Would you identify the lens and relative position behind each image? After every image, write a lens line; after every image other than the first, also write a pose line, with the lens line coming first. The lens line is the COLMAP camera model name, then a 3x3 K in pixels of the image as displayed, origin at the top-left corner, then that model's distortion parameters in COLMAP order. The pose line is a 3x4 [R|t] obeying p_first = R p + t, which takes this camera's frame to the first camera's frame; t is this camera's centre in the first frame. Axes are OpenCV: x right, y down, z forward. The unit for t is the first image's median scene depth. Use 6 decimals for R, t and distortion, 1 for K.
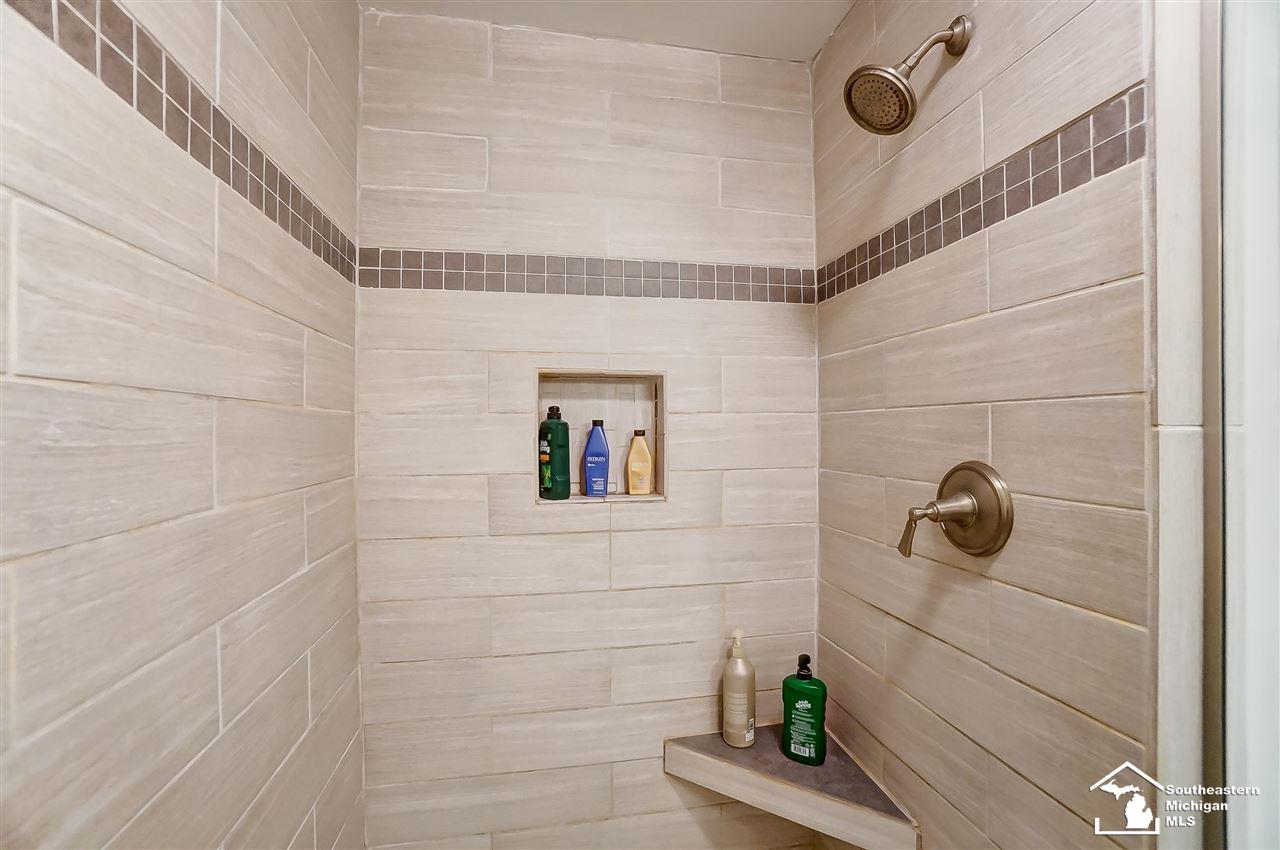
lens RADIAL K [[572.7, 0, 626.3], [0, 572.7, 428.3], [0, 0, 1]] dist [-0.035196, 0.001083]
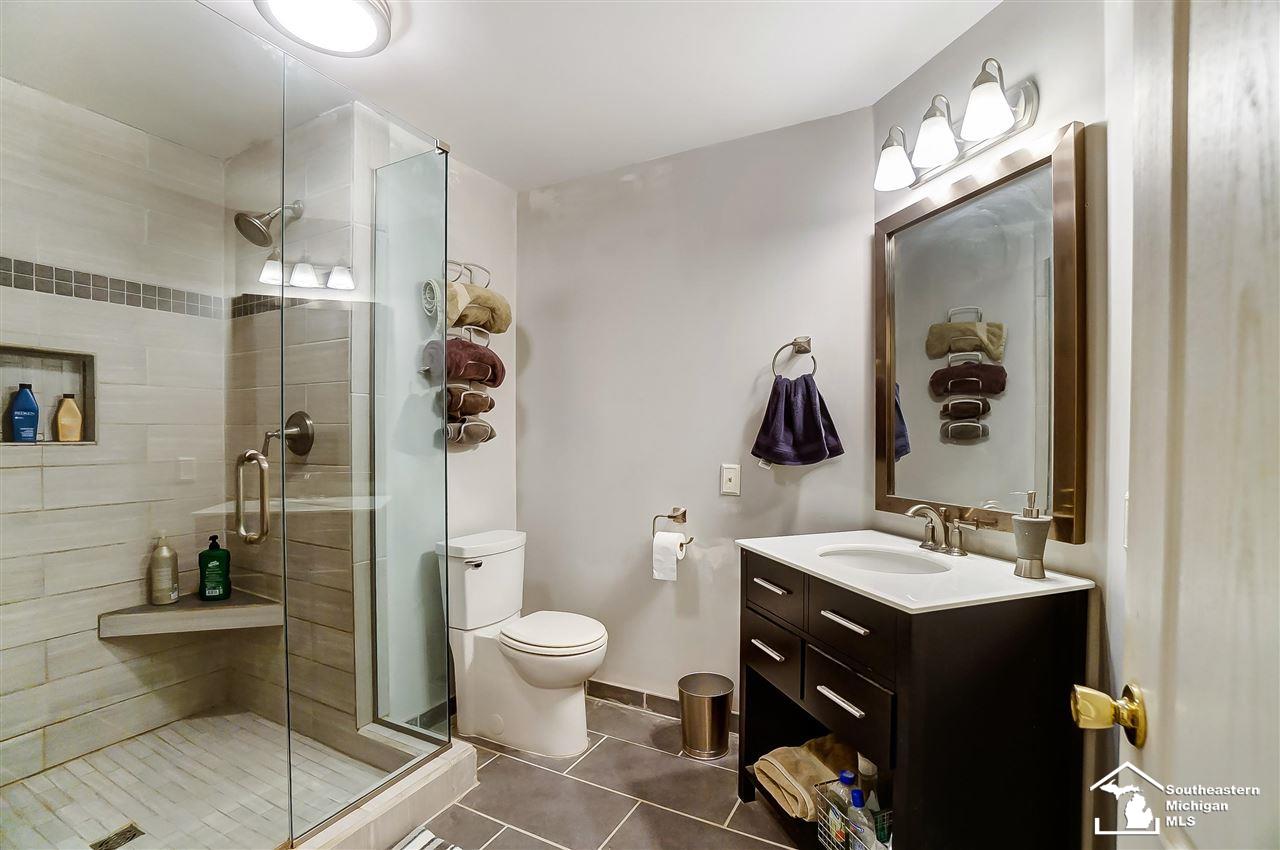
lens RADIAL K [[551.7, 0, 643.8], [0, 551.7, 445.7], [0, 0, 1]] dist [-0.023050, 0.001156]
pose [[0.605910, -0.010510, 0.795464, -0.170641], [-0.008302, 0.999775, 0.019533, 0.091870], [-0.795490, -0.018439, 0.605686, -0.877200]]
